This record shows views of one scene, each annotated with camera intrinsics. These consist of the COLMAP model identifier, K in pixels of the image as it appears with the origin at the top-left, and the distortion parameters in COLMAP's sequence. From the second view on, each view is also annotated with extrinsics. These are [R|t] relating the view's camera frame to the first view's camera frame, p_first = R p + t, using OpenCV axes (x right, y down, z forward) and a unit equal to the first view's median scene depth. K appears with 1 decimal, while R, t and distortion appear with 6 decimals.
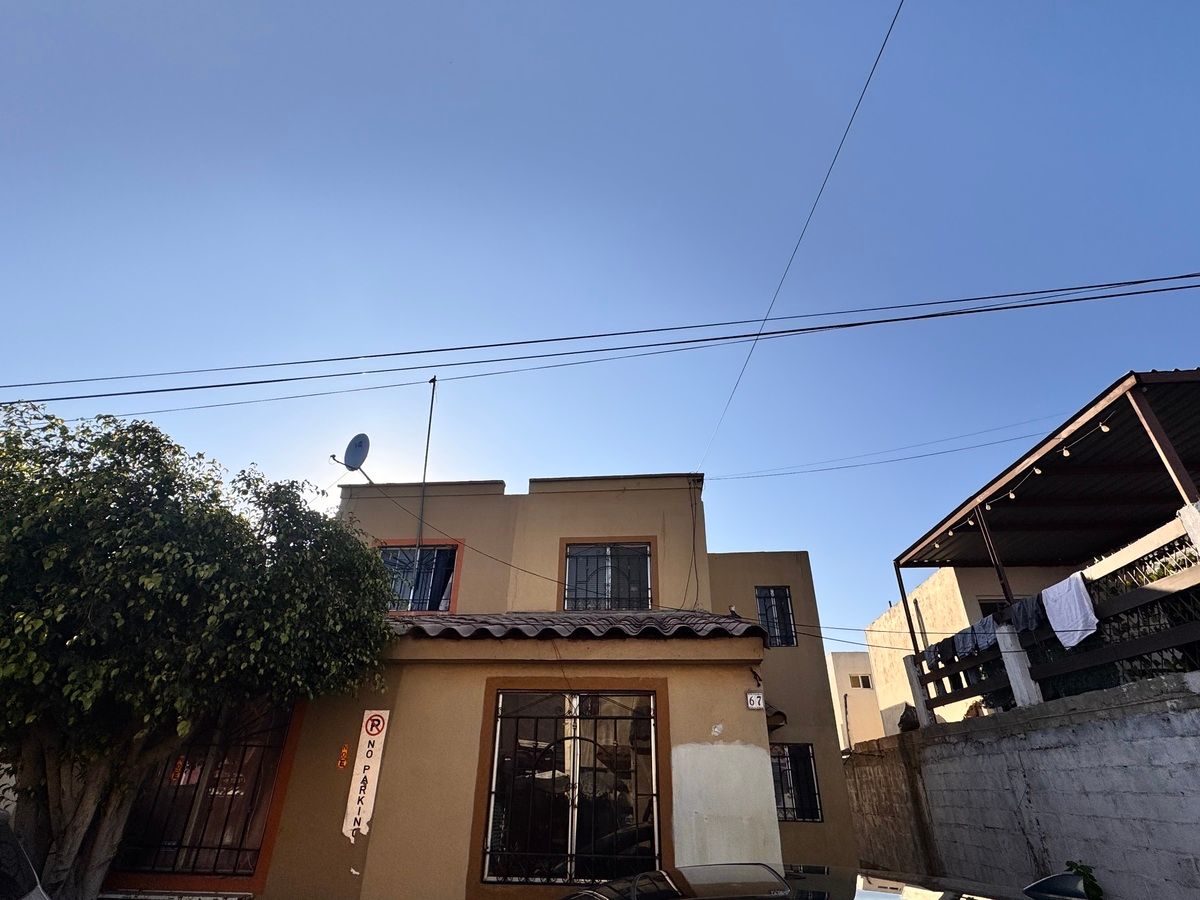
lens RADIAL K [[602.2, 0, 596.4], [0, 602.2, 451.6], [0, 0, 1]] dist [-0.004594, 0.003578]
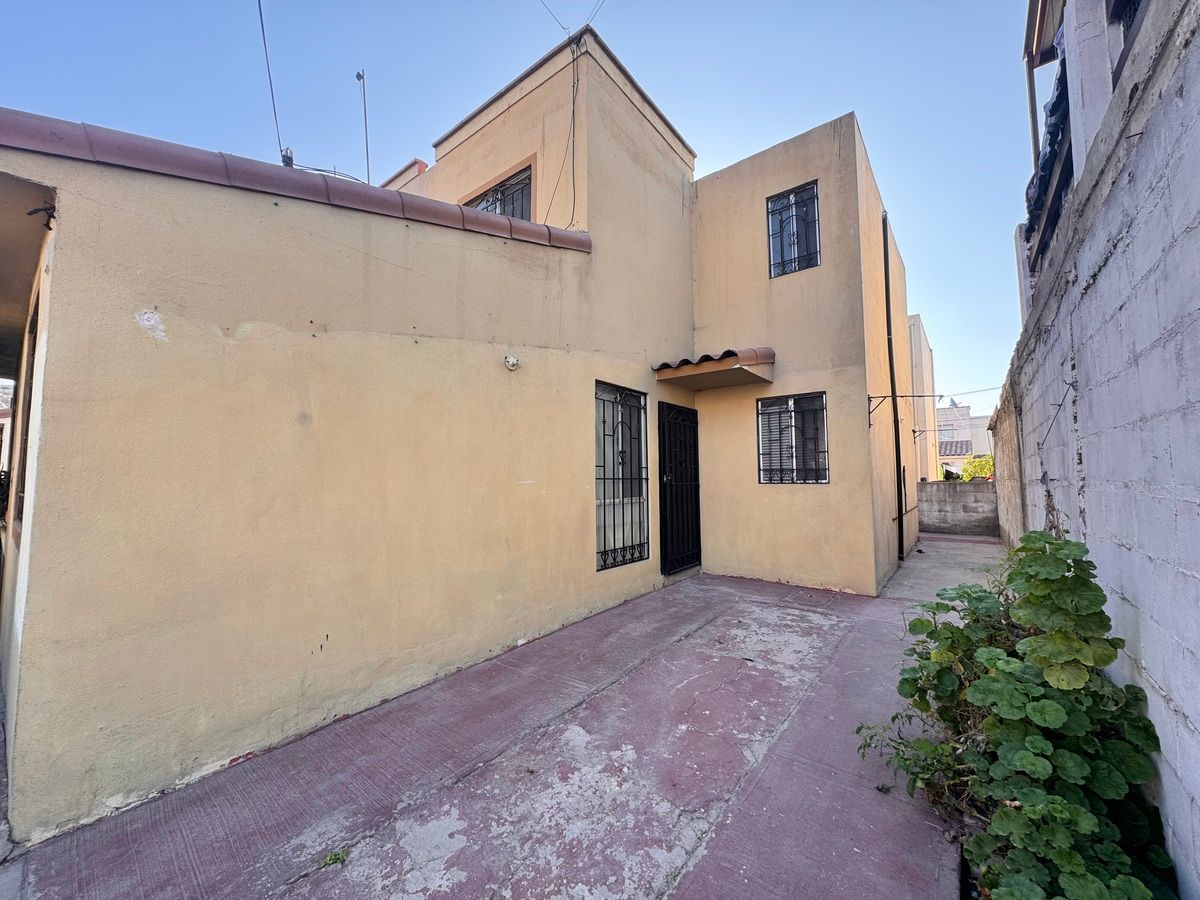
lens RADIAL K [[475.7, 0, 604.5], [0, 475.7, 445.6], [0, 0, 1]] dist [-0.001009, -0.000017]
pose [[0.834535, -0.057517, -0.547944, 0.741145], [0.279780, 0.901003, 0.331536, 0.464835], [0.474631, -0.429982, 0.768011, 0.673014]]
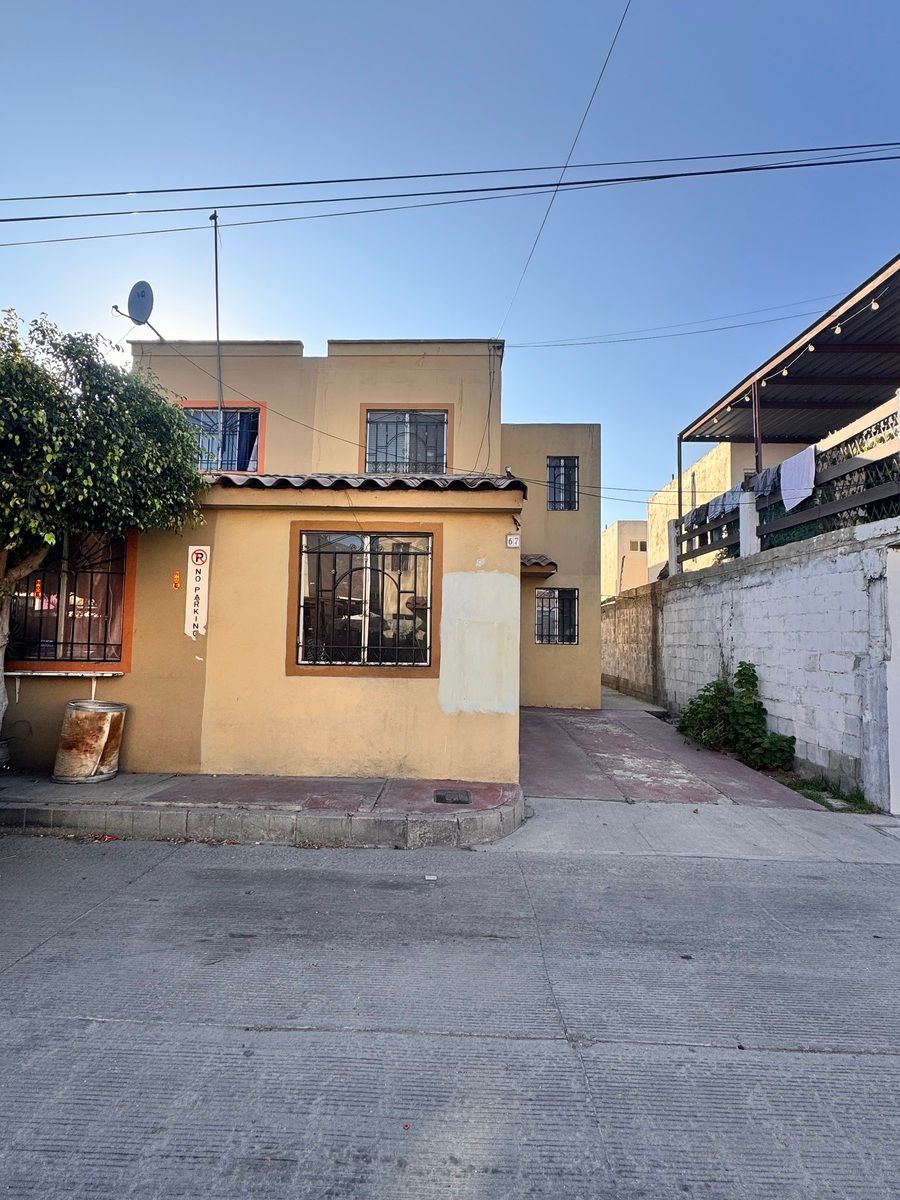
lens RADIAL K [[602.2, 0, 448.9], [0, 602.2, 595.4], [0, 0, 1]] dist [-0.004594, 0.003578]
pose [[0.997936, 0.007087, 0.063831, 0.043094], [-0.033630, 0.904398, 0.425362, -0.003462], [-0.054714, -0.426630, 0.902770, -0.117508]]
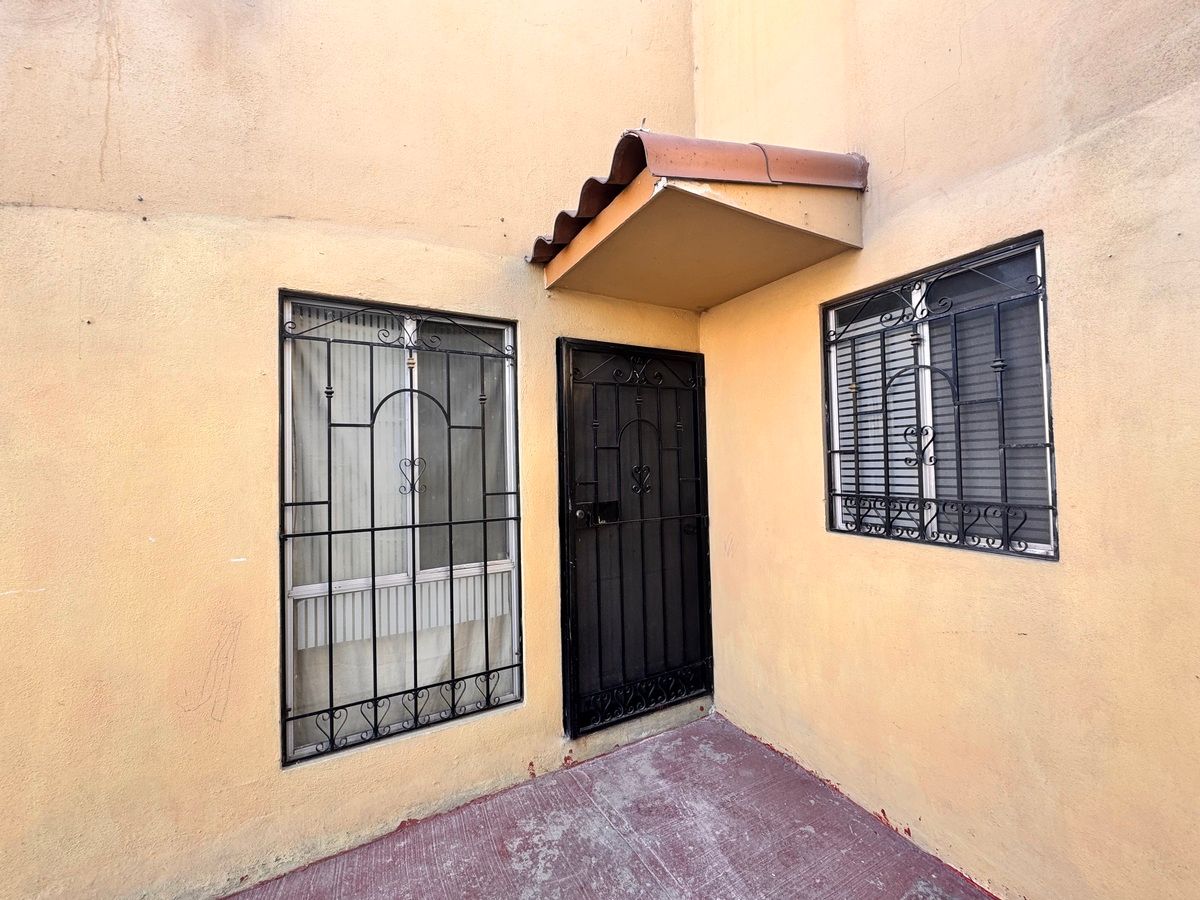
lens RADIAL K [[475.7, 0, 604.4], [0, 475.7, 447.4], [0, 0, 1]] dist [-0.001009, -0.000017]
pose [[0.546481, -0.047881, -0.836102, 0.677449], [0.426447, 0.875146, 0.228611, 0.748940], [0.720765, -0.481484, 0.498670, 1.295819]]
